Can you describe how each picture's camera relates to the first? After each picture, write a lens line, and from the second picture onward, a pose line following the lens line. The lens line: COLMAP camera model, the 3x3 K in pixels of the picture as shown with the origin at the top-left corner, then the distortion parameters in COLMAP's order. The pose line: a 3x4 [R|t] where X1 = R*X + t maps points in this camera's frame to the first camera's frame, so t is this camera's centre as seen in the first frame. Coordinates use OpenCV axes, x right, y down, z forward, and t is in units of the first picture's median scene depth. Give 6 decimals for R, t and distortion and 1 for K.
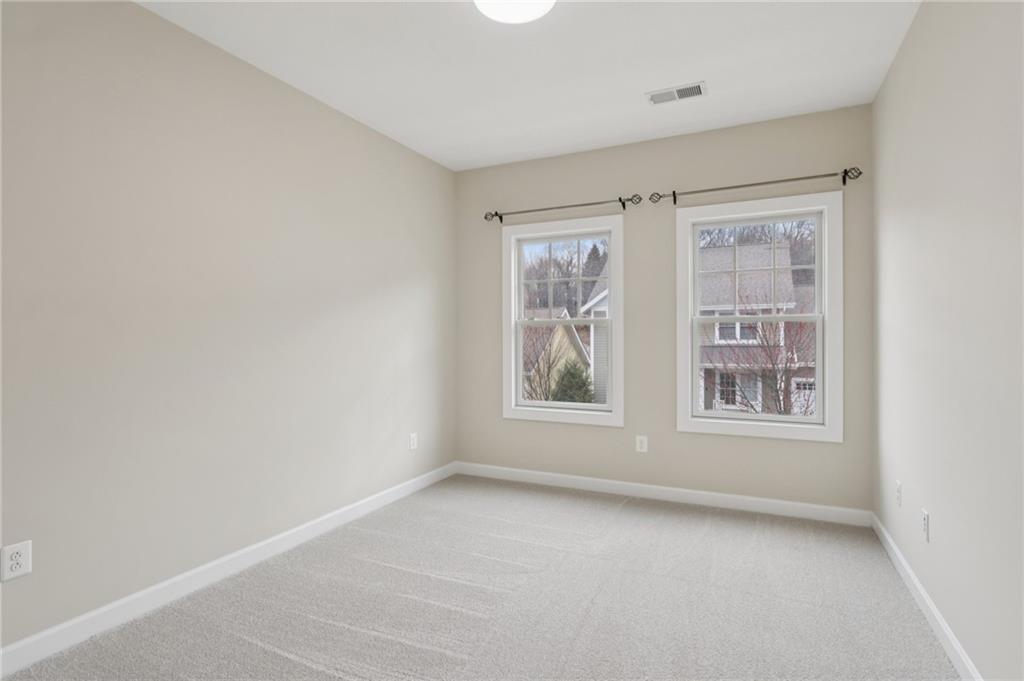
lens RADIAL K [[508.9, 0, 512.0], [0, 508.9, 340.5], [0, 0, 1]] dist [0.000562, 0.000099]
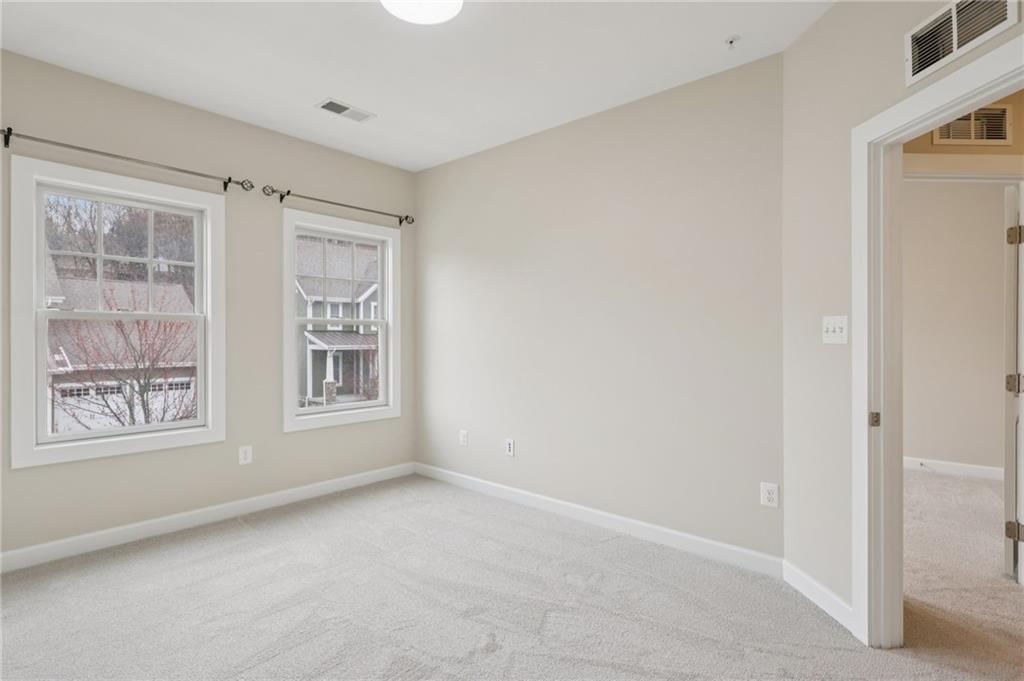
lens RADIAL K [[578.3, 0, 512.0], [0, 578.3, 340.5], [0, 0, 1]] dist [-0.000978, -0.000633]
pose [[0.230728, -0.002315, 0.973016, -0.628815], [0.003769, 0.999992, 0.001486, -0.000755], [-0.973011, 0.003324, 0.230735, 0.293544]]
